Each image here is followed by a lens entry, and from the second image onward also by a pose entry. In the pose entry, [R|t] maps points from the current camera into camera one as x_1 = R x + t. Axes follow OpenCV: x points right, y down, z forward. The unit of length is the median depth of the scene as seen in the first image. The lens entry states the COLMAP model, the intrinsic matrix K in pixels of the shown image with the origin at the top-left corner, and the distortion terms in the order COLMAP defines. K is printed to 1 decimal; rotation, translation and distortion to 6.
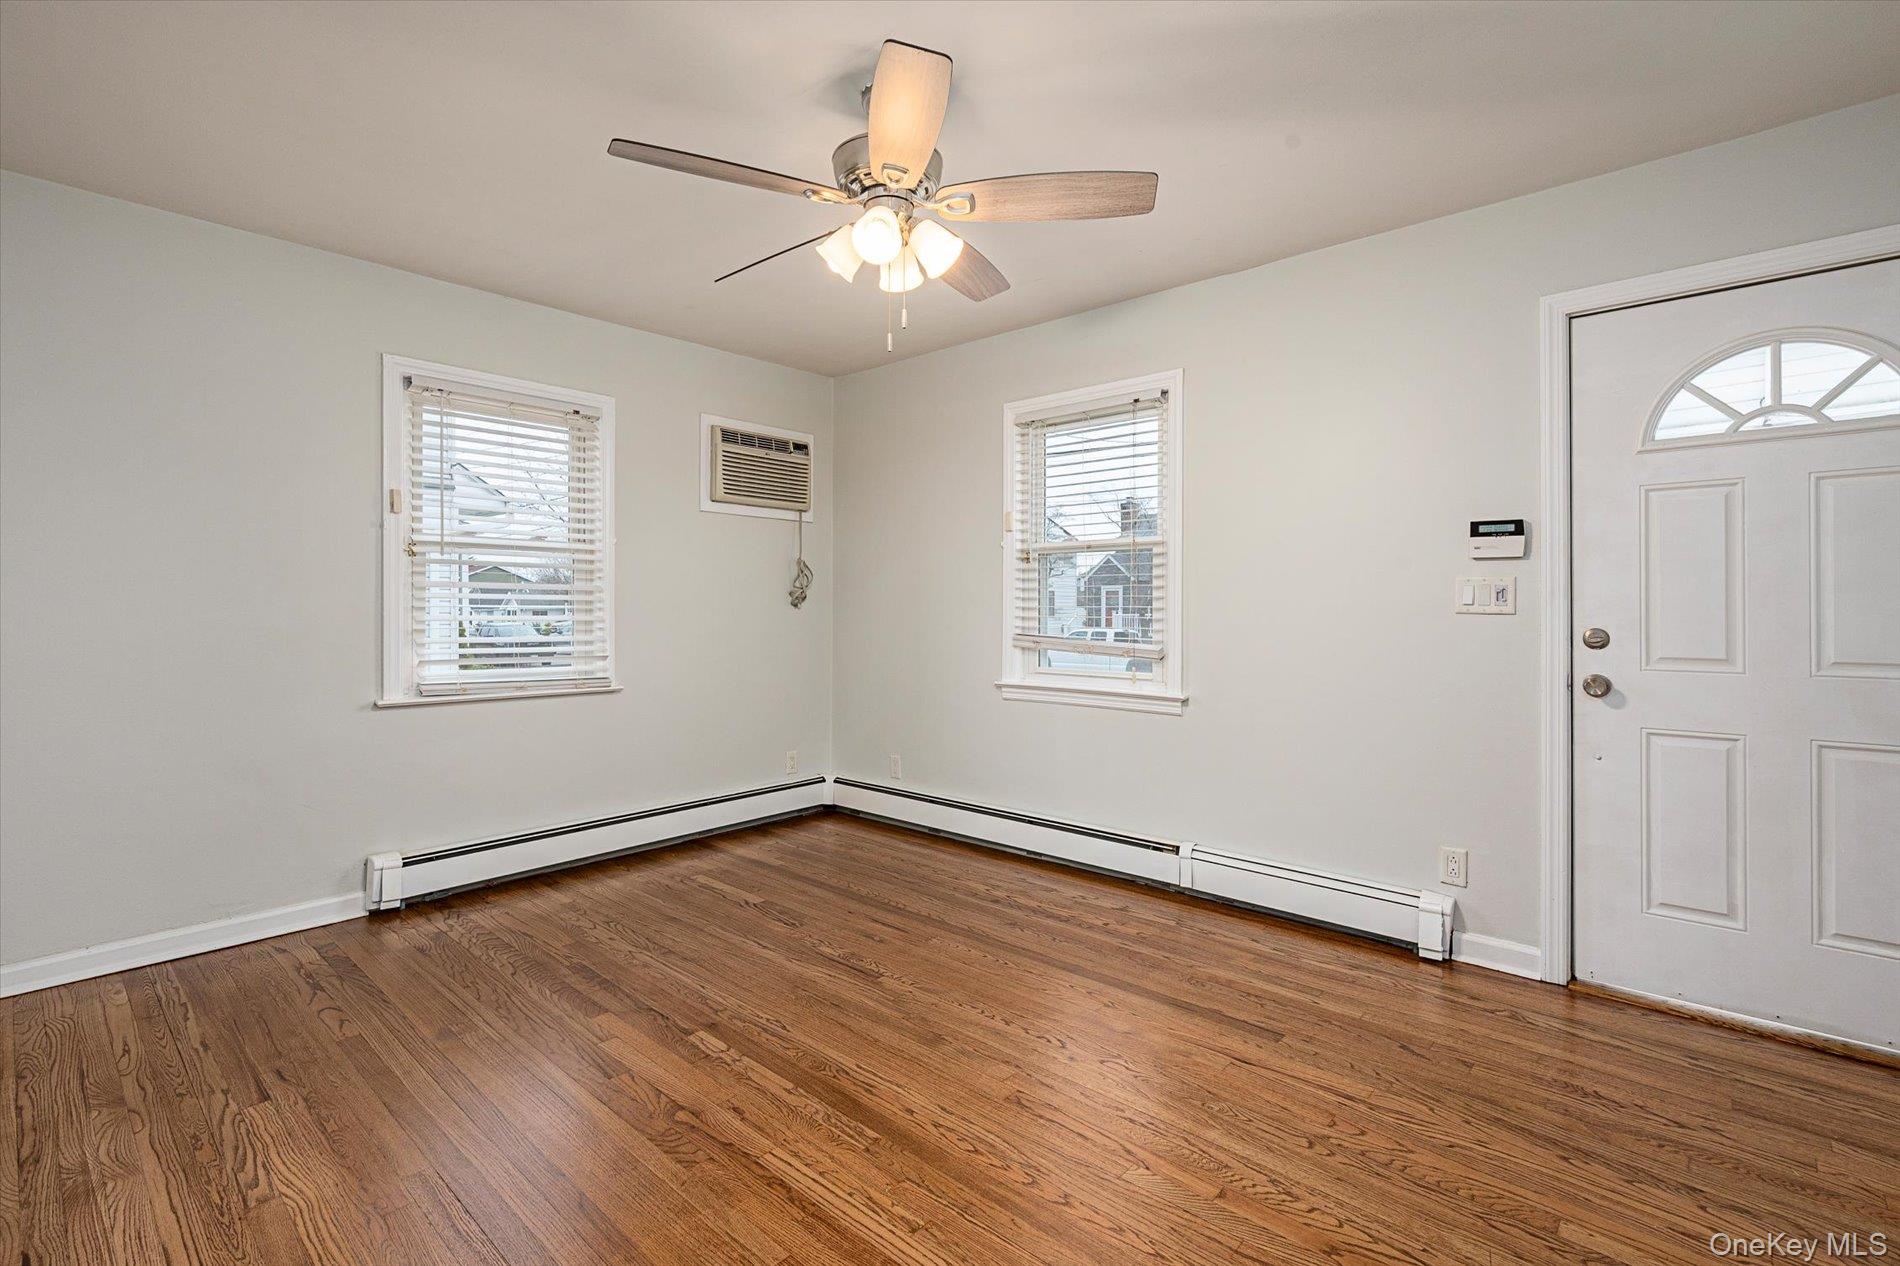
lens RADIAL K [[873.8, 0, 952.3], [0, 873.8, 616.2], [0, 0, 1]] dist [0.005080, 0.000897]
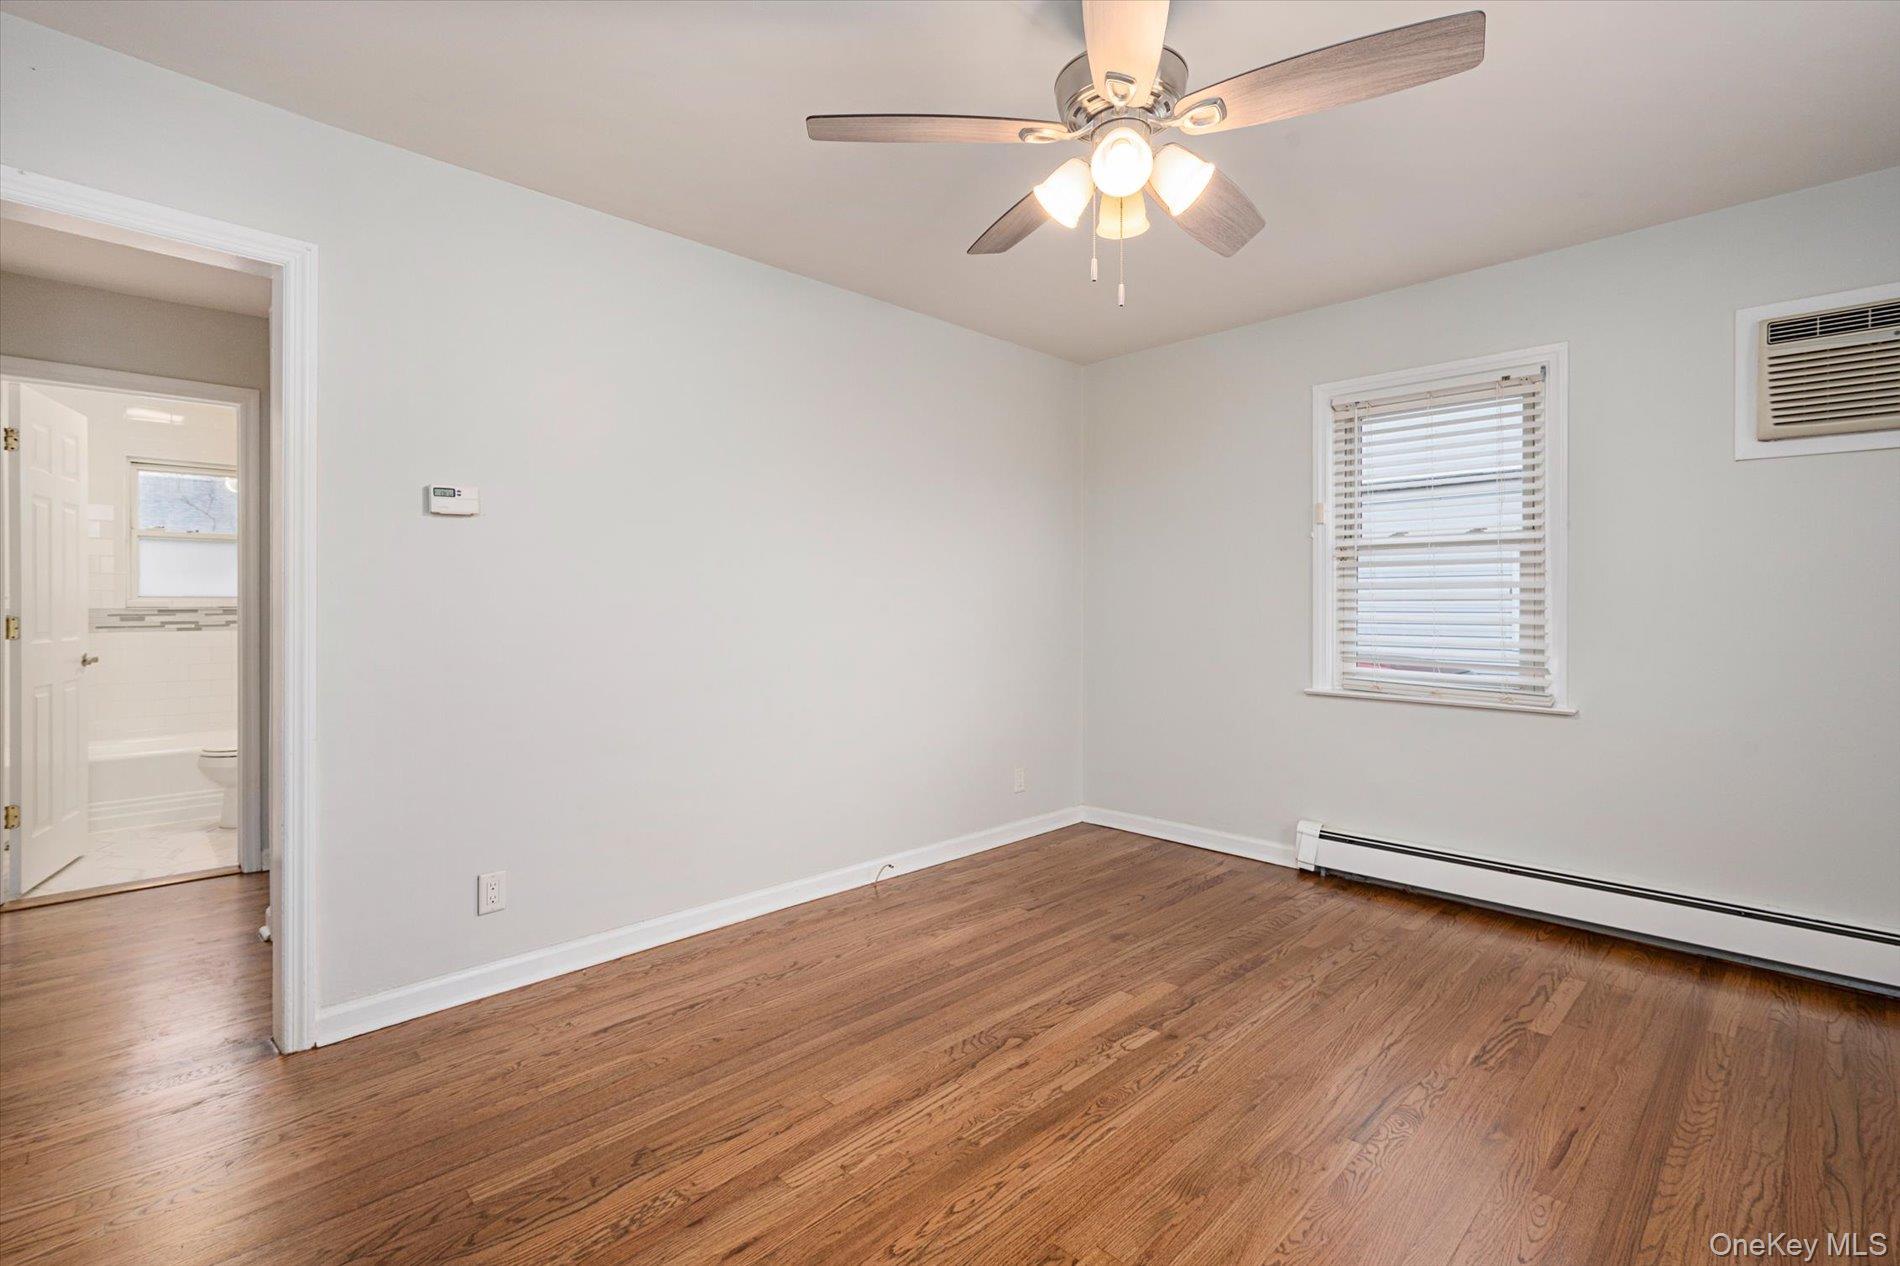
lens RADIAL K [[873.8, 0, 948.4], [0, 873.8, 602.3], [0, 0, 1]] dist [0.005080, 0.000897]
pose [[-0.071049, -0.003159, -0.997468, 0.556646], [-0.009769, 0.999949, -0.002471, -0.009902], [0.997425, 0.009569, -0.071076, 0.630377]]
